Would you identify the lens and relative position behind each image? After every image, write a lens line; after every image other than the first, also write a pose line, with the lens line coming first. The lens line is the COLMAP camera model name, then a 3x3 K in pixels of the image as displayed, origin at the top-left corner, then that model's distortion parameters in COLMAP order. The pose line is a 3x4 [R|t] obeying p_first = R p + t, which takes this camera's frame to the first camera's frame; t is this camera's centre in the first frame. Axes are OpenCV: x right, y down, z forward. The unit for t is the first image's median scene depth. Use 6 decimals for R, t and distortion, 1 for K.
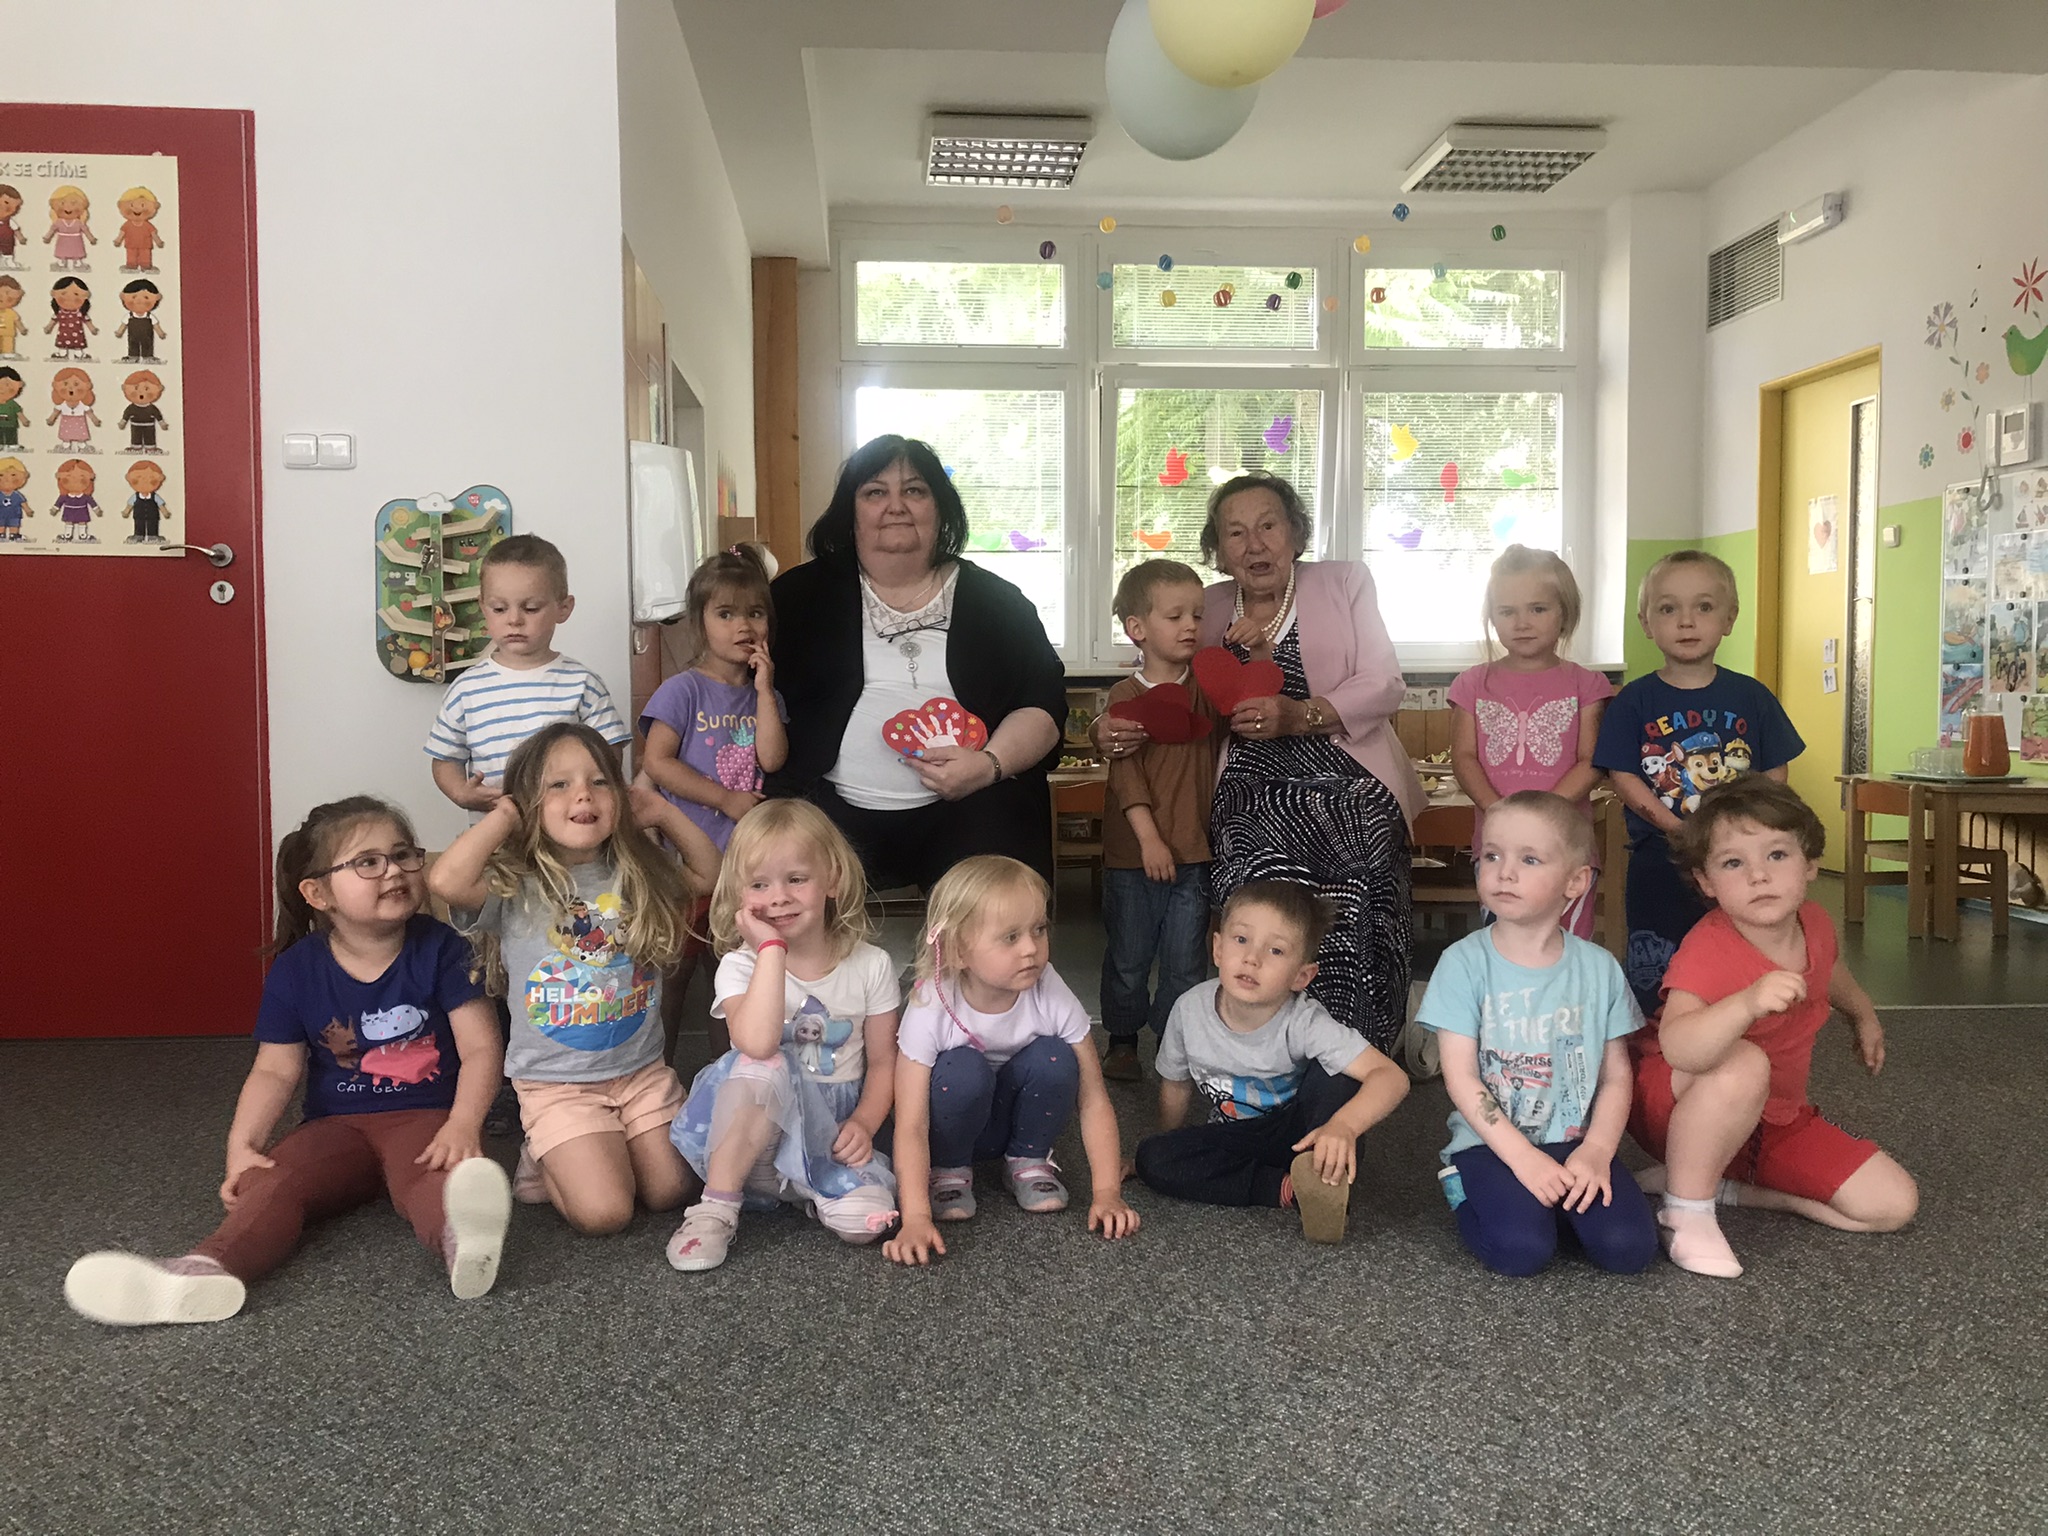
lens RADIAL K [[1692.5, 0, 1024.0], [0, 1692.5, 768.0], [0, 0, 1]] dist [0.061882, -0.079373]
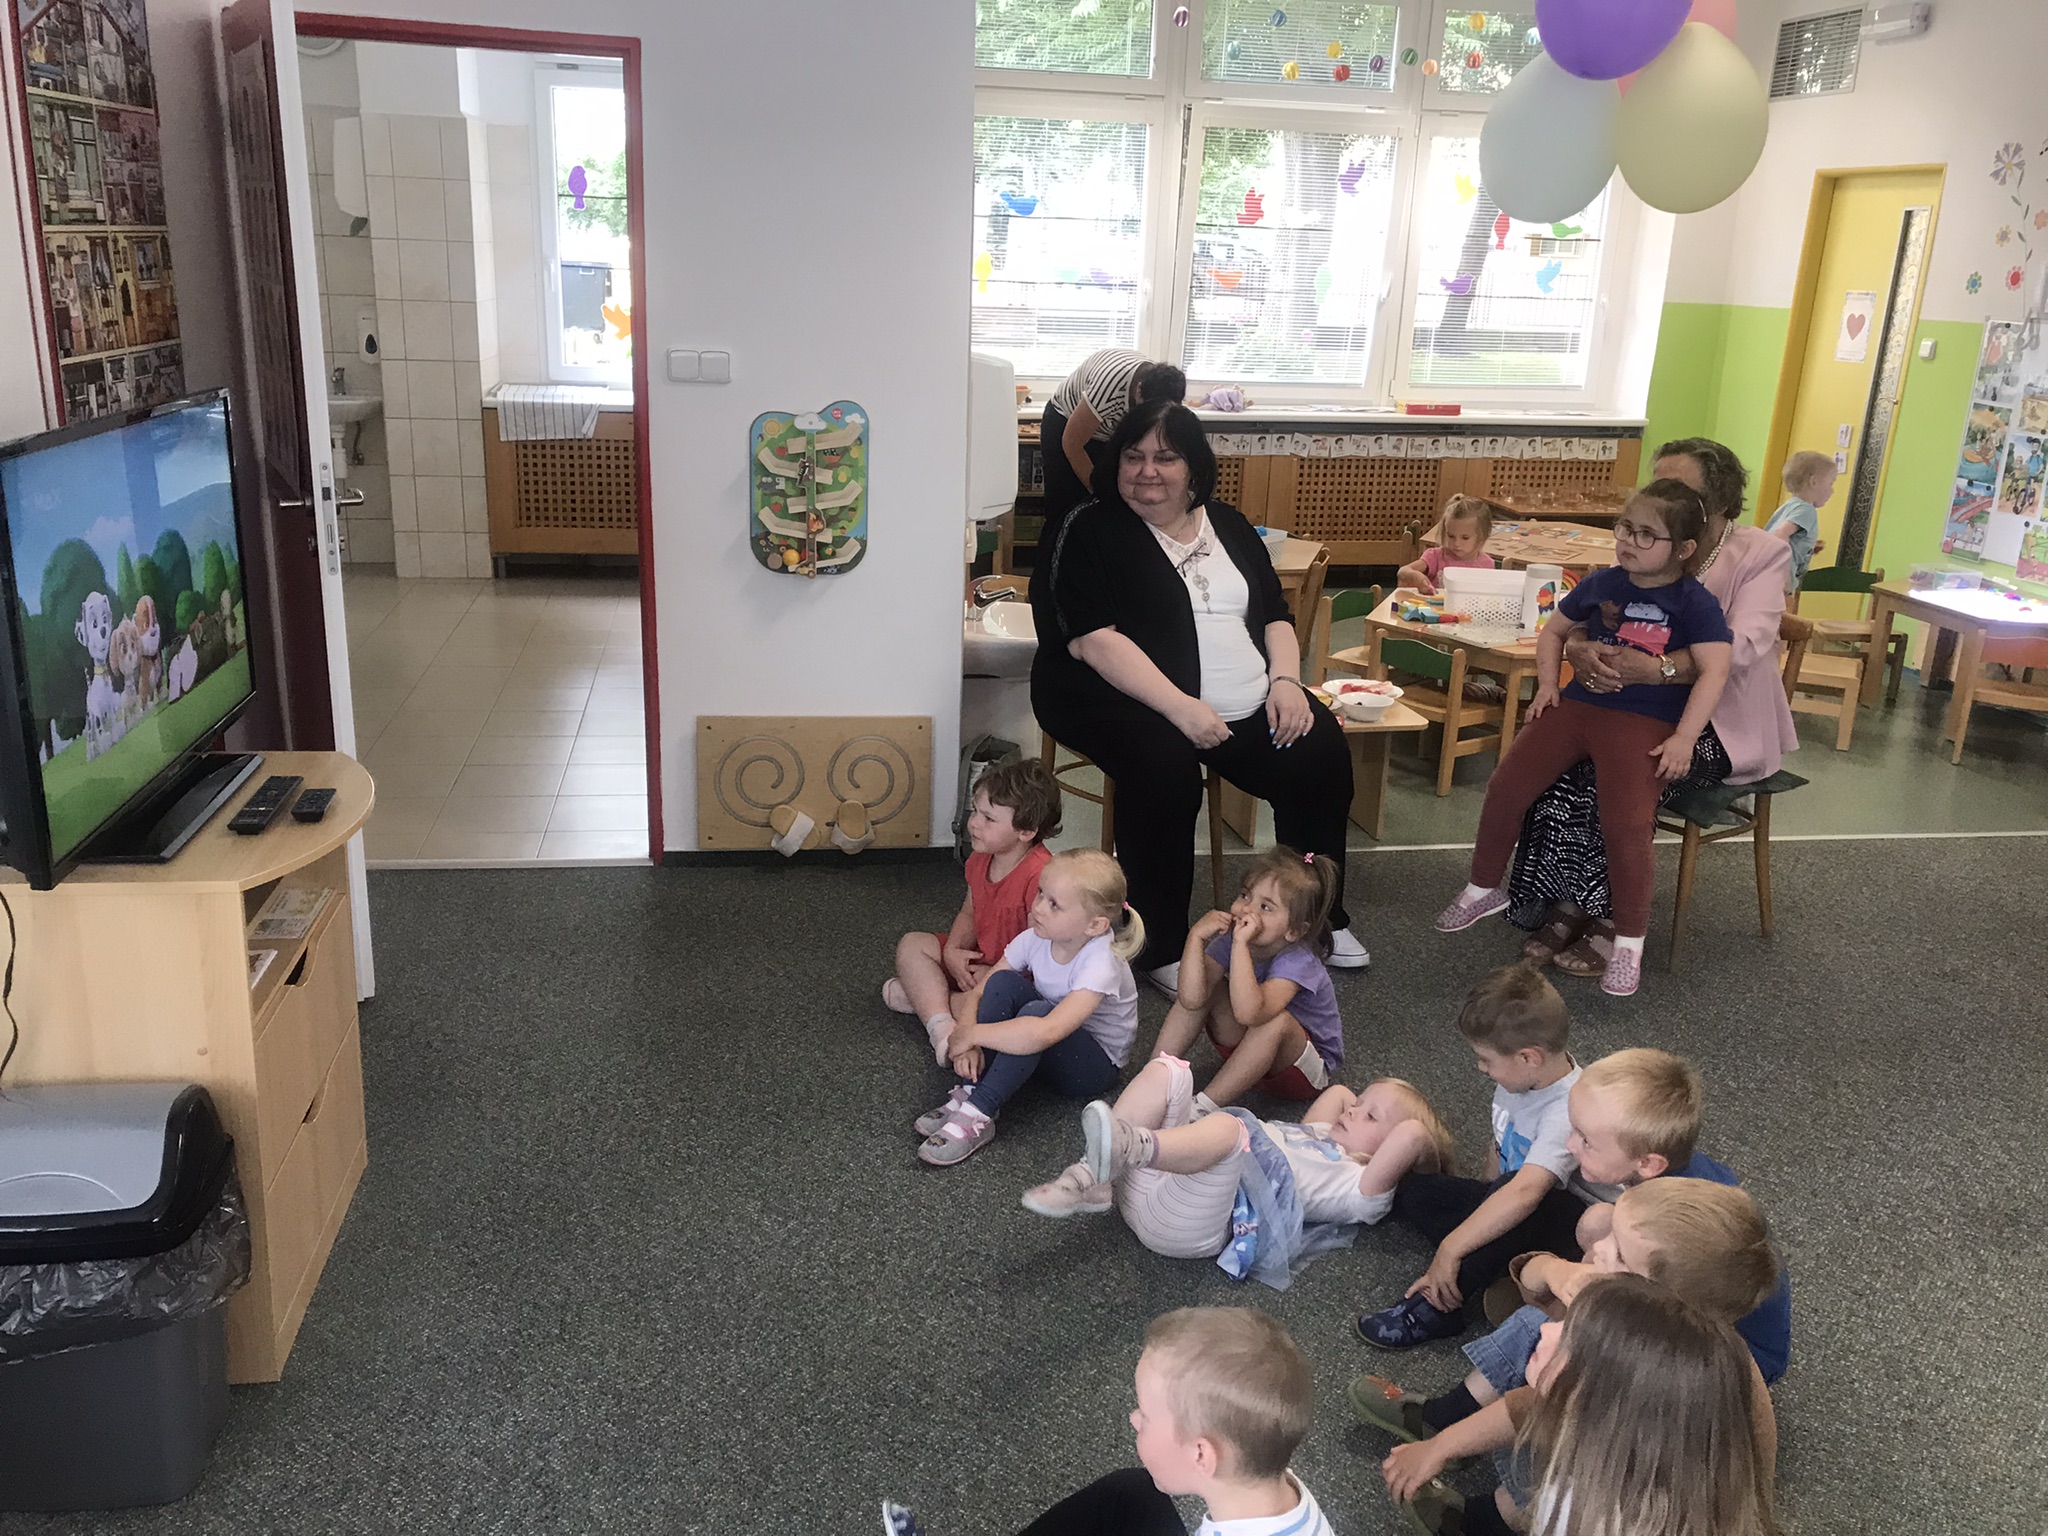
lens RADIAL K [[1692.5, 0, 1024.0], [0, 1692.5, 768.0], [0, 0, 1]] dist [0.061882, -0.079373]
pose [[0.995465, 0.015386, 0.093873, -0.194745], [-0.038470, 0.967649, 0.249351, -0.139310], [-0.086999, -0.251832, 0.963853, -0.099634]]
